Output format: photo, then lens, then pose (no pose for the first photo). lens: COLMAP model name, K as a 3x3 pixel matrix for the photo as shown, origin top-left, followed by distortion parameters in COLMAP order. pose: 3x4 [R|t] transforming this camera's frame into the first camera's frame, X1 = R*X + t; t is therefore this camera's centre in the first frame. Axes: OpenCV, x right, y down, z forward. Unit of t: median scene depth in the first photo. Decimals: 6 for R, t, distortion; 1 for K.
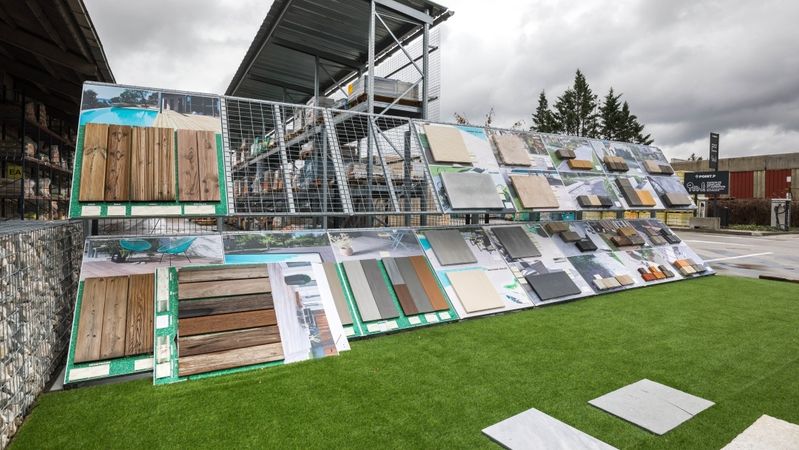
lens RADIAL K [[399.4, 0, 398.0], [0, 399.4, 217.2], [0, 0, 1]] dist [-0.019230, 0.000069]
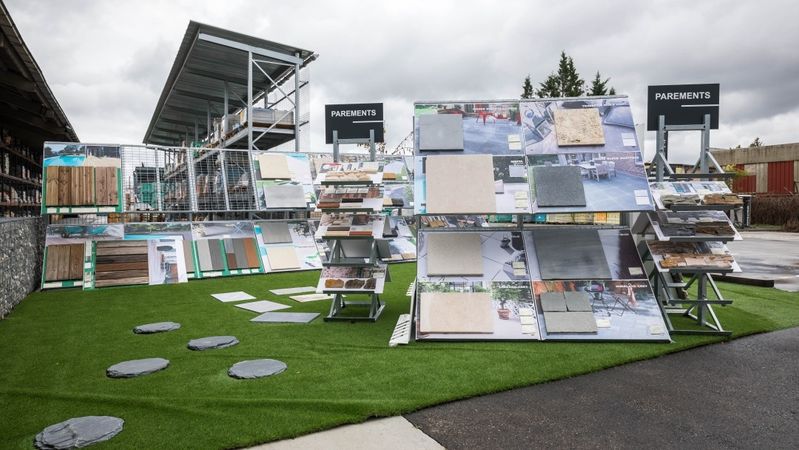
lens RADIAL K [[511.8, 0, 399.5], [0, 511.8, 225.0], [0, 0, 1]] dist [0.009569, 0.002124]
pose [[0.999733, -0.010274, -0.020718, 0.867897], [0.010400, 0.999928, 0.005958, 0.049092], [0.020655, -0.006171, 0.999768, -1.308931]]
